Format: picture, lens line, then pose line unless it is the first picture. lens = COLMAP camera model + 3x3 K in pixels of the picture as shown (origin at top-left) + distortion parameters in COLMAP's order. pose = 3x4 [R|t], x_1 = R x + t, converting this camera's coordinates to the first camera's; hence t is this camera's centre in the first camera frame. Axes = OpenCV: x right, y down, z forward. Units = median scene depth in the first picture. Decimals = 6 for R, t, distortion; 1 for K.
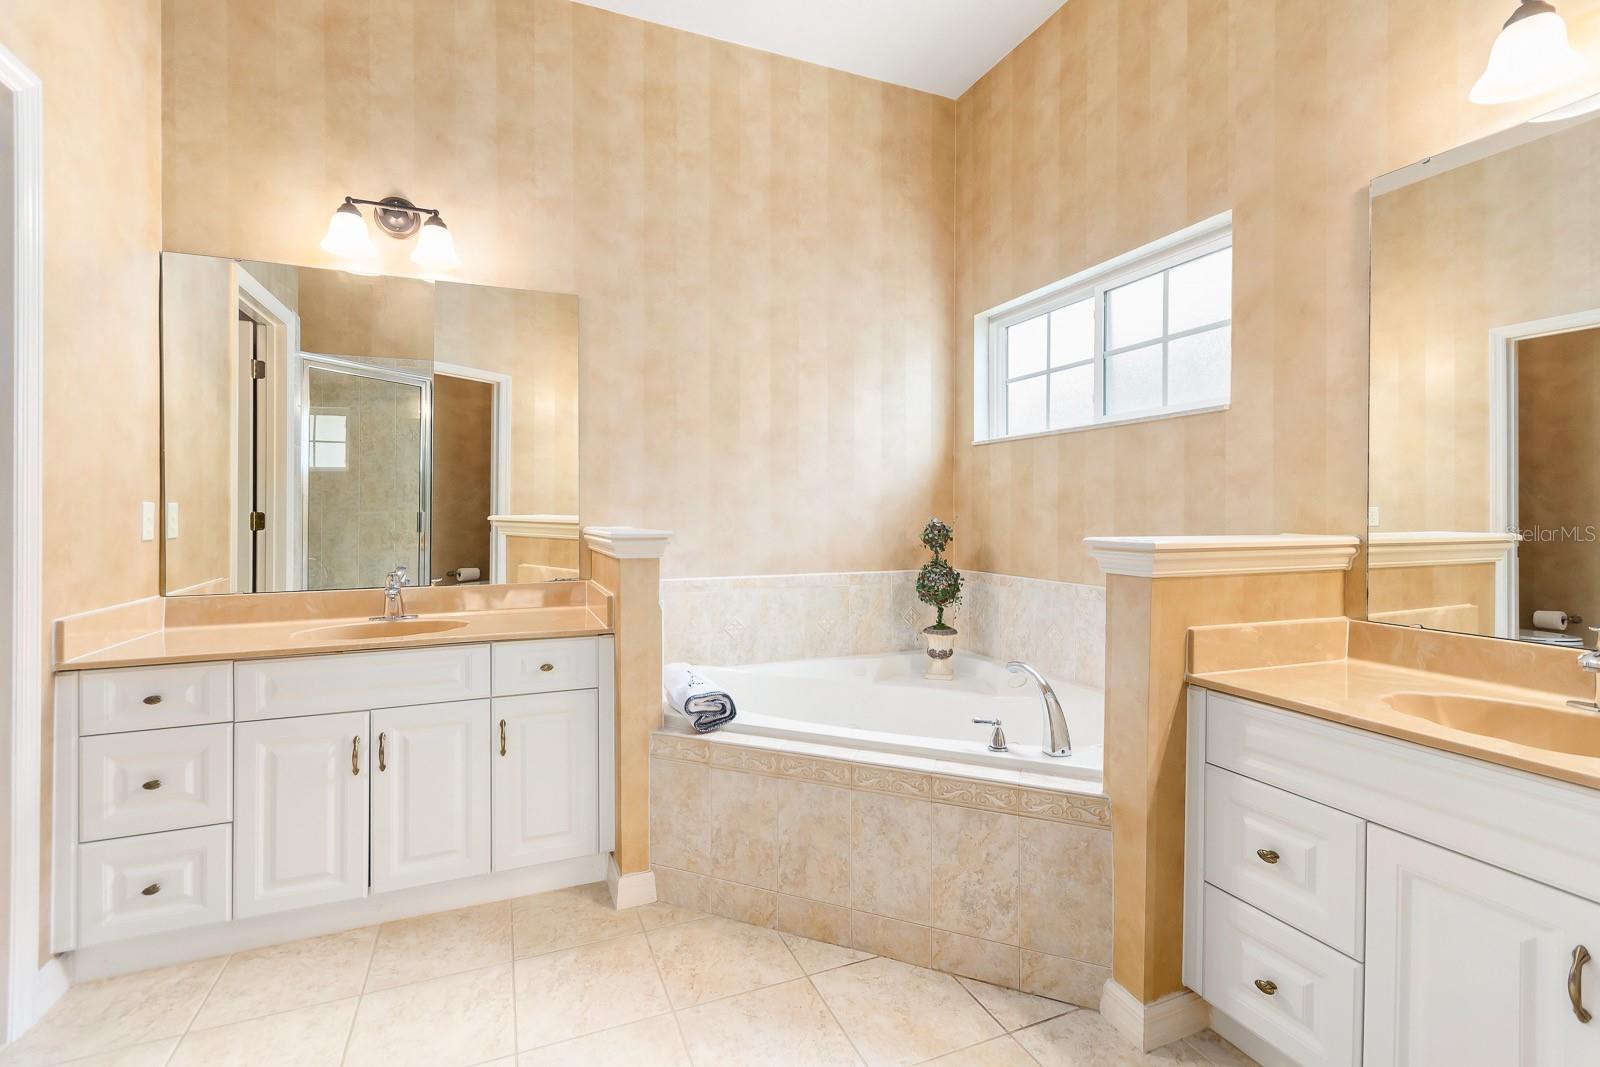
lens RADIAL K [[702.0, 0, 783.8], [0, 702.0, 512.8], [0, 0, 1]] dist [0.001830, 0.000322]
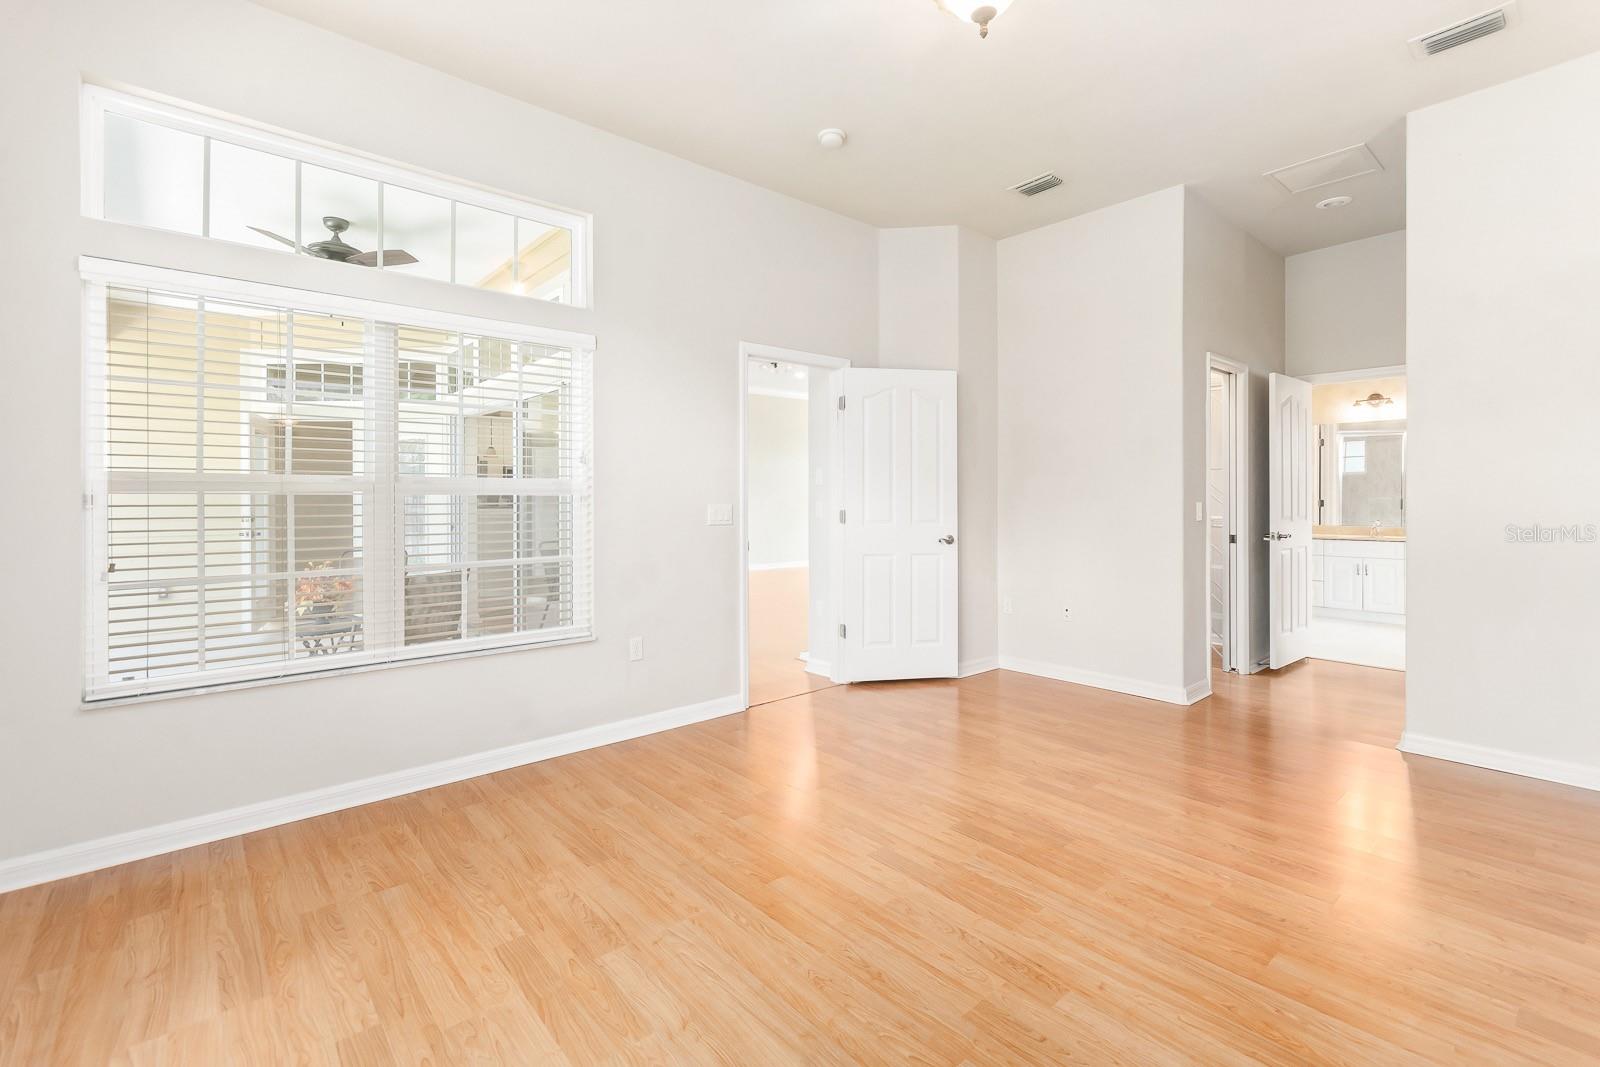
lens RADIAL K [[723.3, 0, 785.3], [0, 723.3, 496.9], [0, 0, 1]] dist [0.004202, 0.000430]
pose [[0.319473, -0.000132, -0.947595, 1.382142], [0.003323, 0.999994, 0.000982, -0.025813], [0.947590, -0.003463, 0.319472, -2.075351]]
